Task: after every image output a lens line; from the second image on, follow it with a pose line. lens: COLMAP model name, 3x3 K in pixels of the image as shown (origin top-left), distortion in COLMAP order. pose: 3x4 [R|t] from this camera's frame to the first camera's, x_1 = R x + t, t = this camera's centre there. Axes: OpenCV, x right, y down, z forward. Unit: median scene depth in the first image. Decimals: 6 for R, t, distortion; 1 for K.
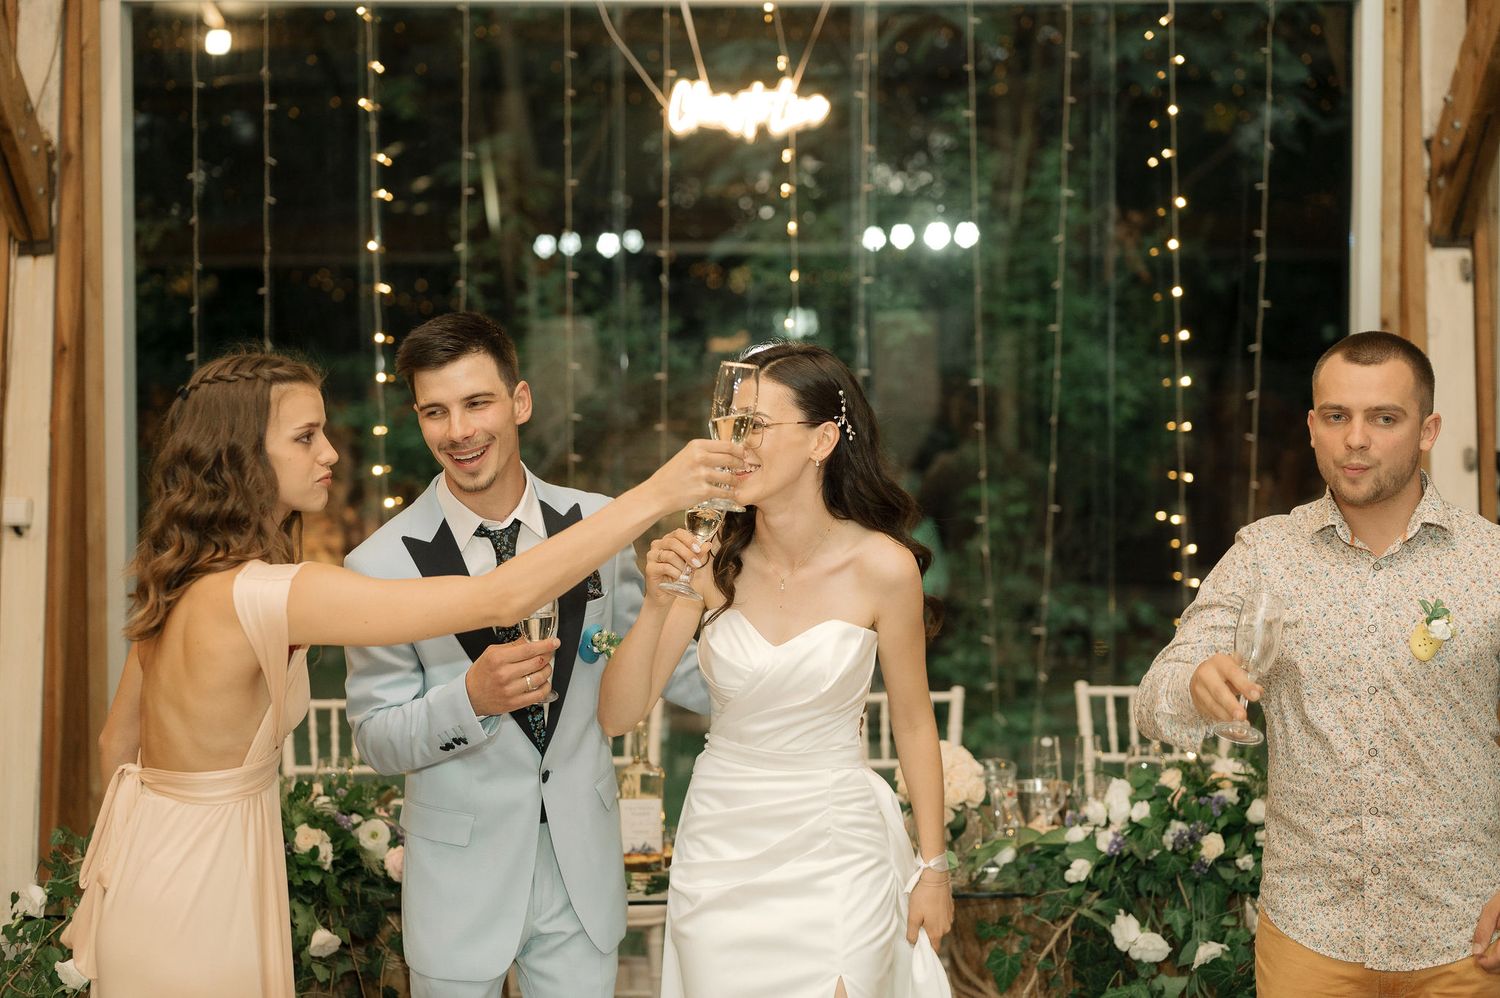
lens RADIAL K [[2163.2, 0, 742.2], [0, 2163.2, 490.7], [0, 0, 1]] dist [-0.000560, 0.000000]
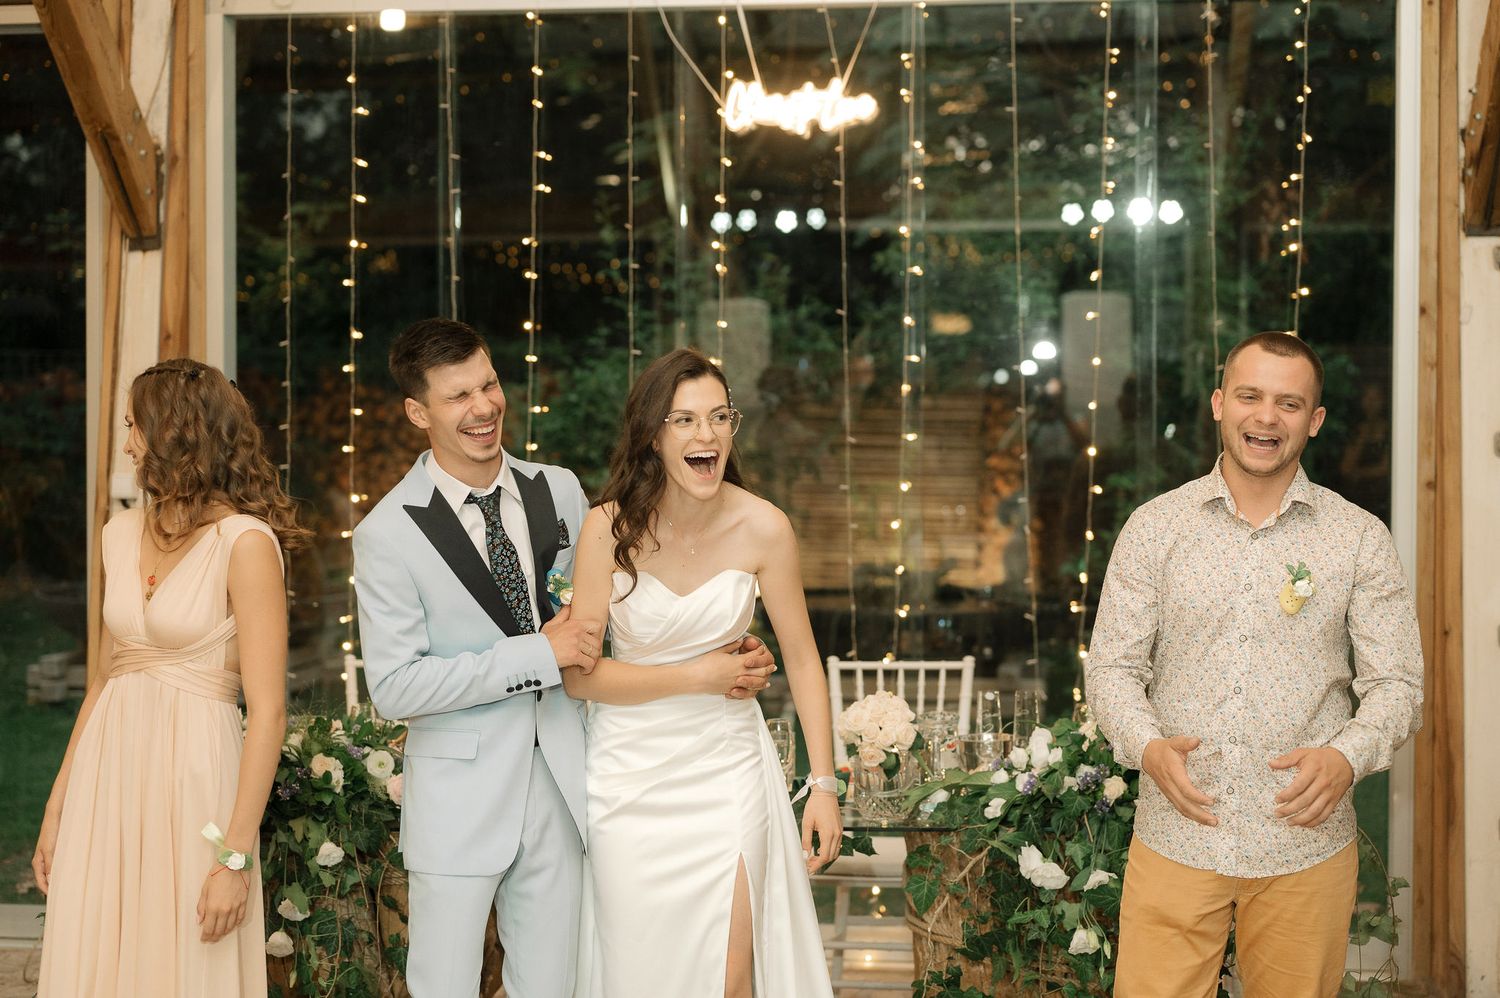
lens RADIAL K [[2395.2, 0, 727.3], [0, 2395.2, 455.4], [0, 0, 1]] dist [0.002416, 0.000000]
pose [[0.992773, 0.005230, -0.119896, 0.108784], [-0.006741, 0.999903, -0.012201, 0.006946], [0.119821, 0.012921, 0.992711, -0.157970]]
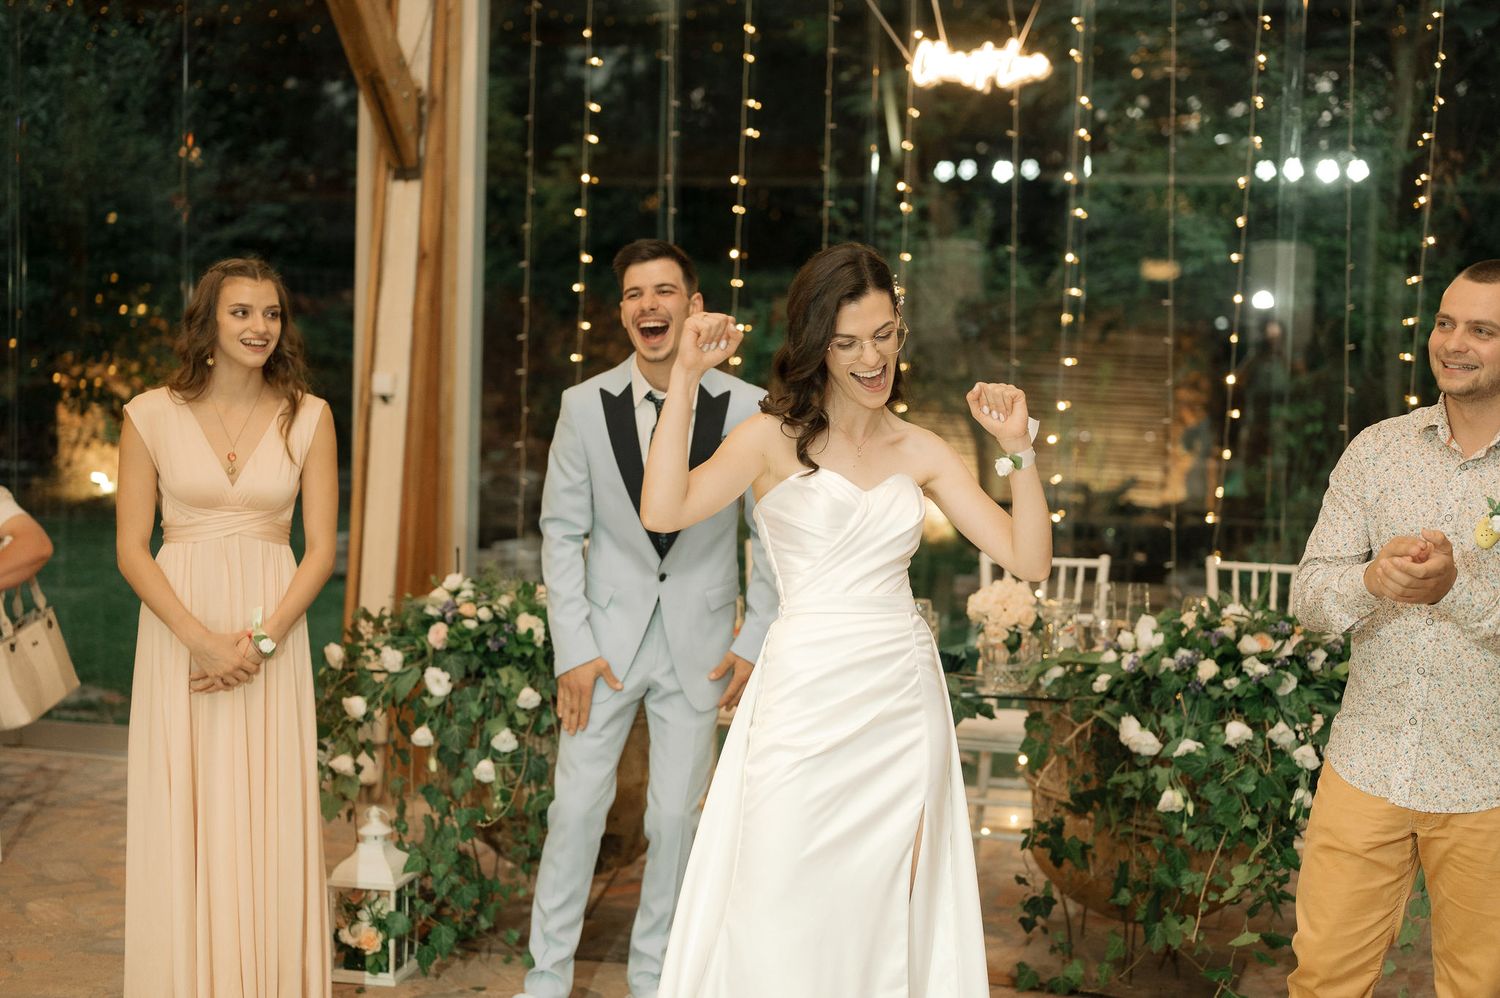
lens RADIAL K [[2163.2, 0, 758.5], [0, 2163.2, 485.8], [0, 0, 1]] dist [-0.000560, 0.000000]
pose [[0.976150, 0.045682, -0.212235, 0.146547], [-0.038661, 0.998563, 0.037119, 0.013579], [0.213626, -0.028029, 0.976513, -0.184500]]
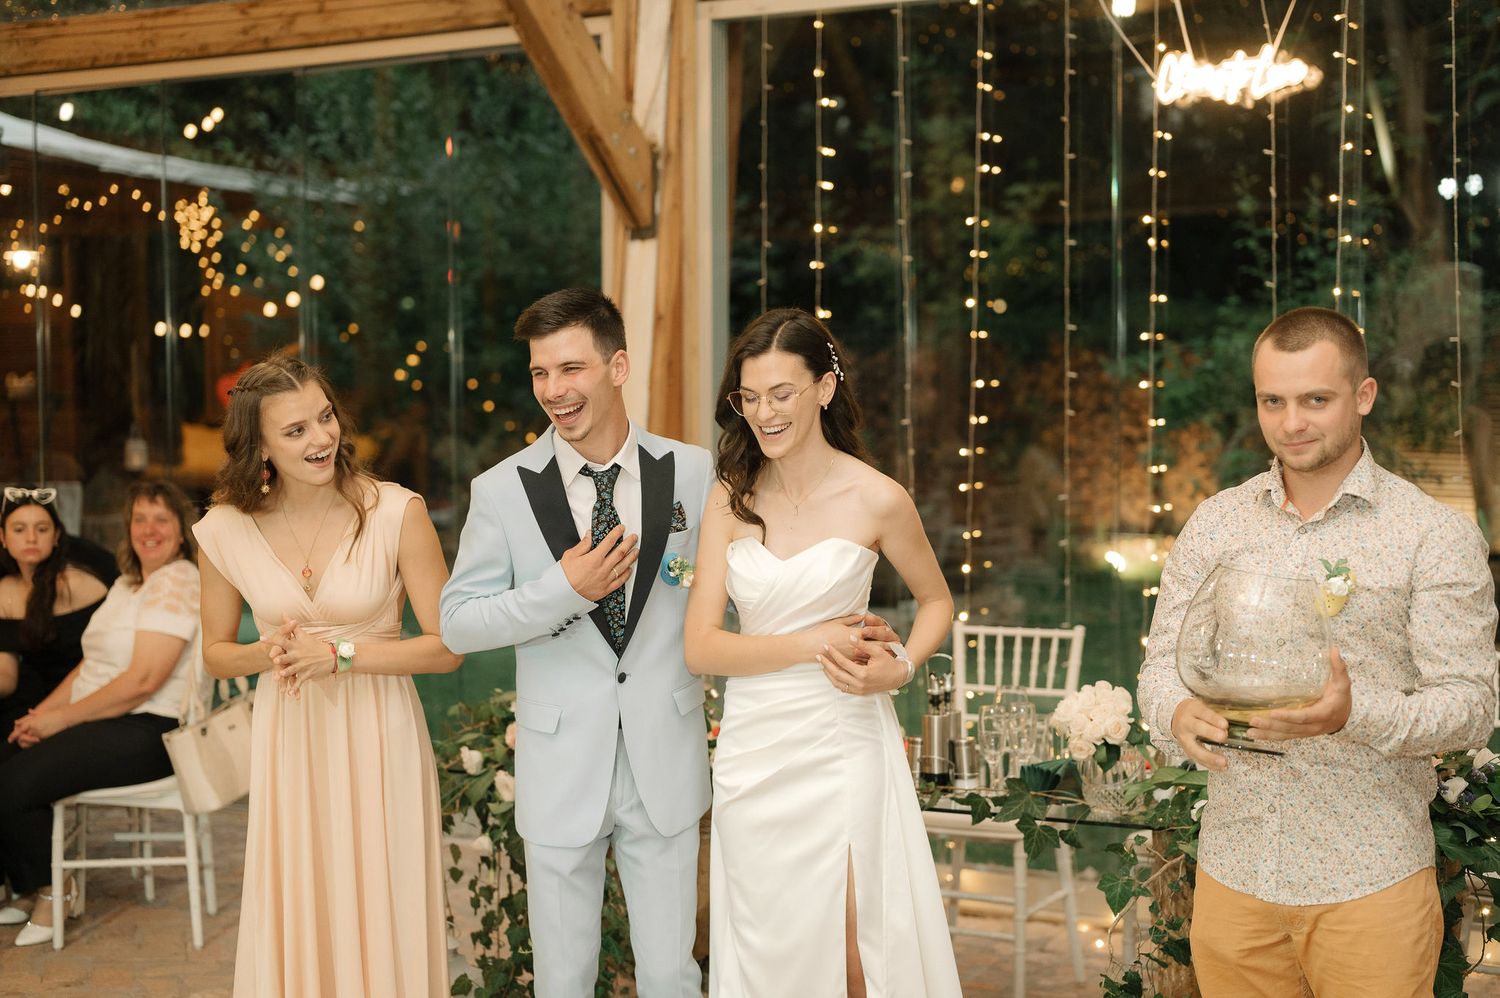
lens RADIAL K [[2163.2, 0, 753.6], [0, 2163.2, 498.4], [0, 0, 1]] dist [-0.000560, 0.000000]
pose [[0.874530, 0.027758, -0.484176, 0.311450], [-0.013331, 0.999359, 0.033215, -0.006261], [0.484787, -0.022594, 0.874340, -0.020036]]
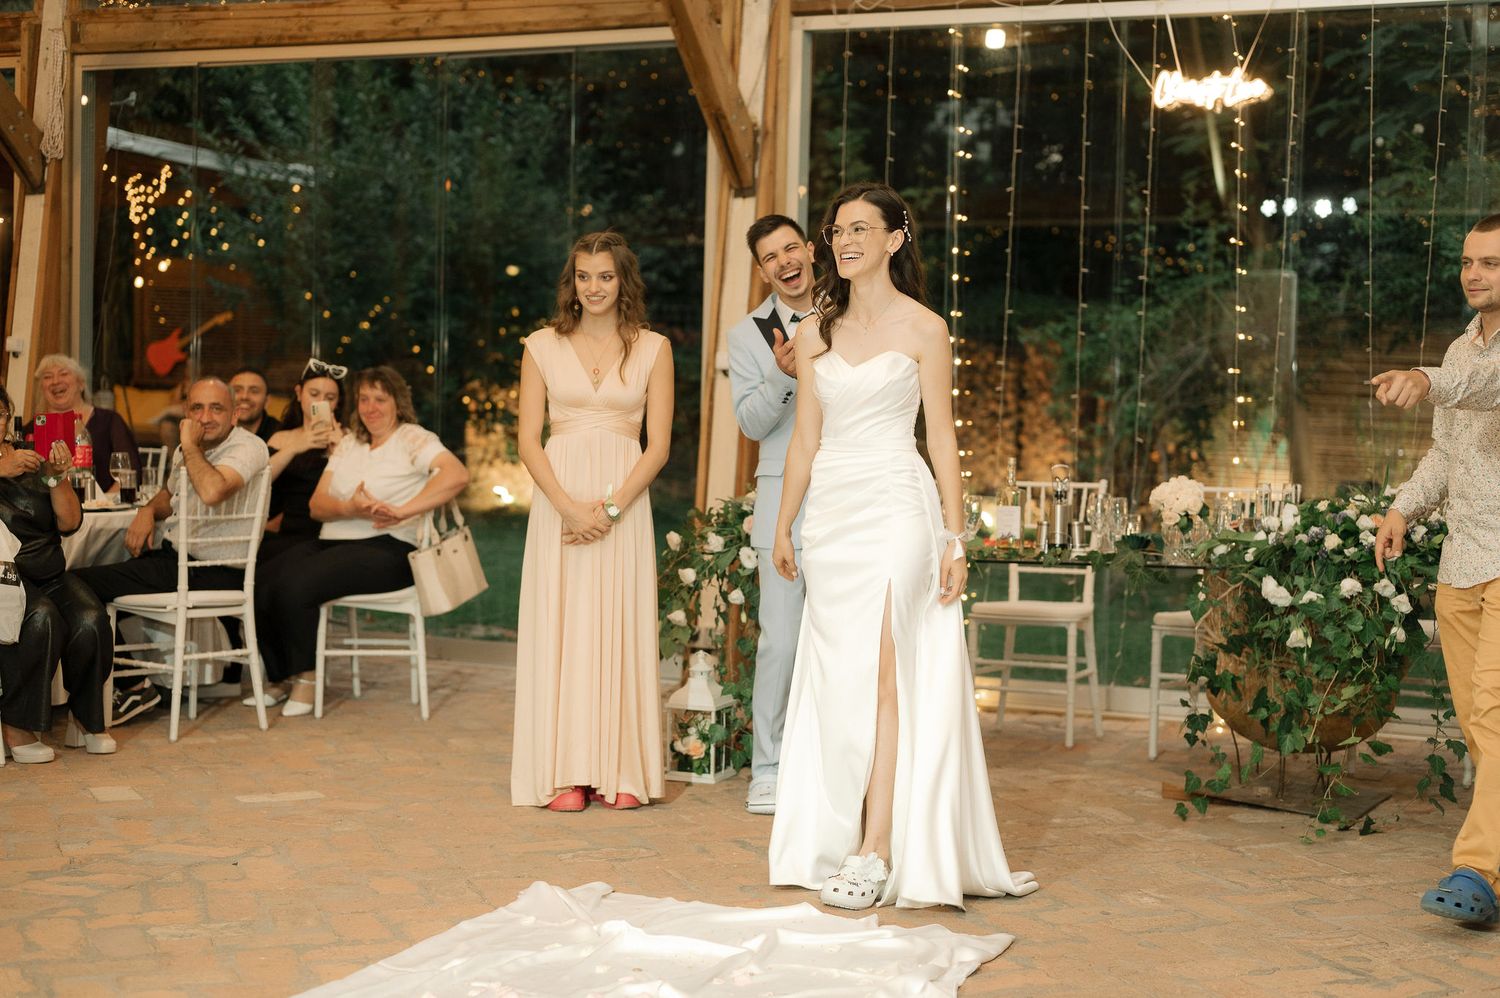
lens RADIAL K [[2163.2, 0, 751.5], [0, 2163.2, 501.3], [0, 0, 1]] dist [-0.000560, 0.000000]
pose [[0.922106, 0.044834, -0.384331, 0.285745], [-0.039600, 0.998984, 0.021527, 0.075956], [0.384905, -0.004631, 0.922944, -0.433851]]
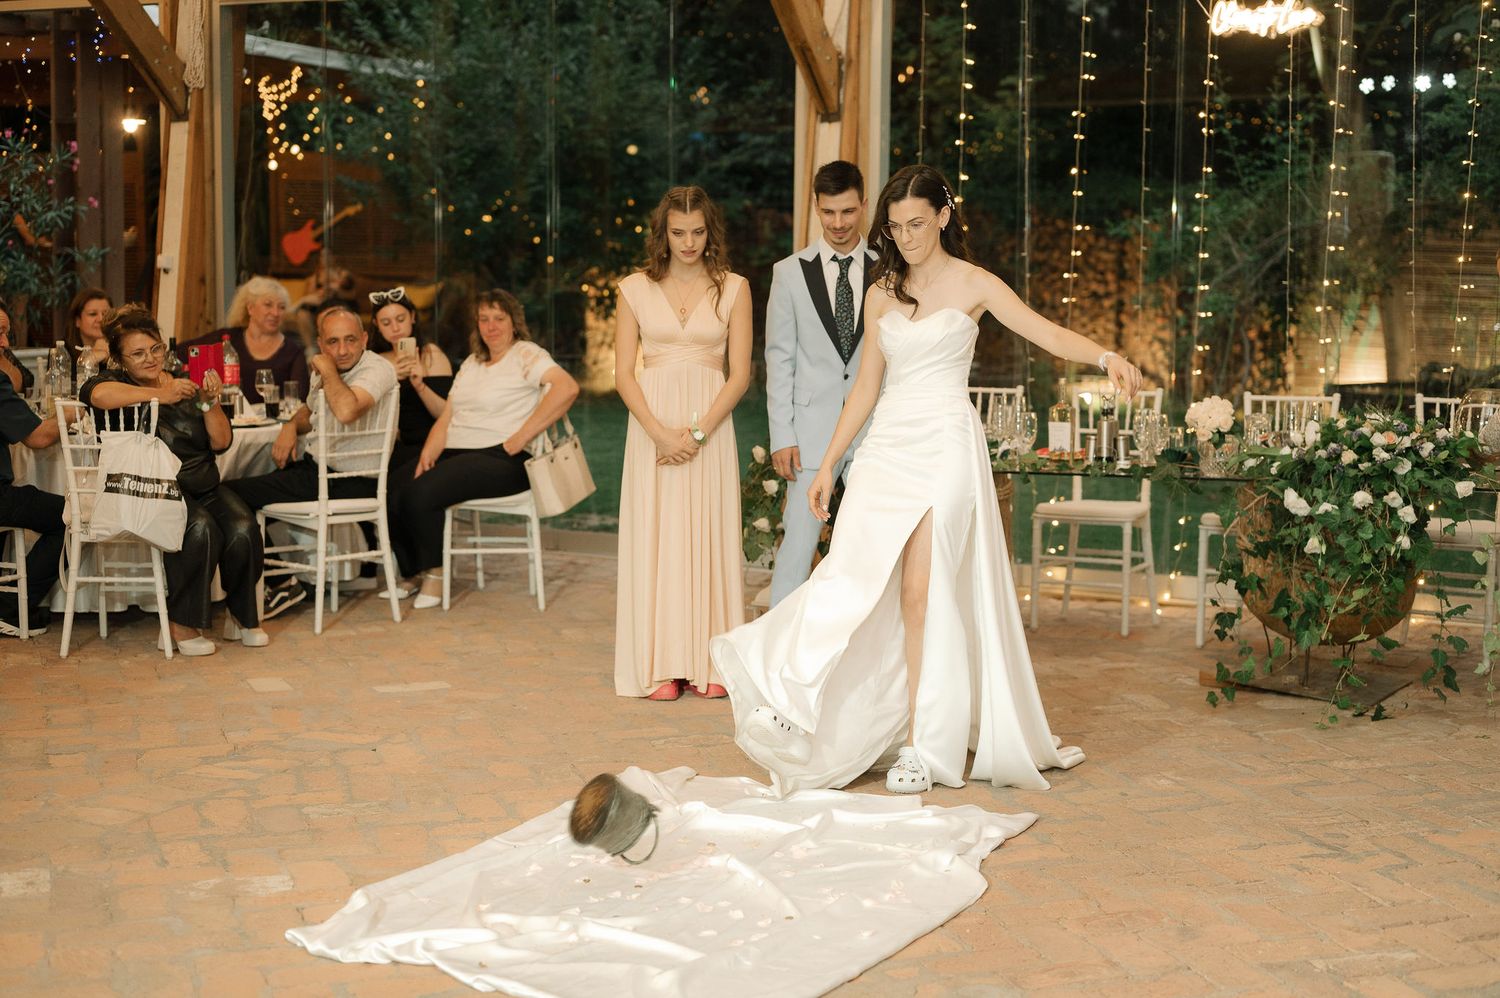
lens RADIAL K [[2163.2, 0, 743.7], [0, 2163.2, 478.4], [0, 0, 1]] dist [-0.000560, 0.000000]
pose [[0.896472, 0.058610, -0.439206, 0.363040], [-0.026337, 0.996509, 0.079224, 0.034743], [0.442316, -0.059455, 0.894886, -0.539270]]
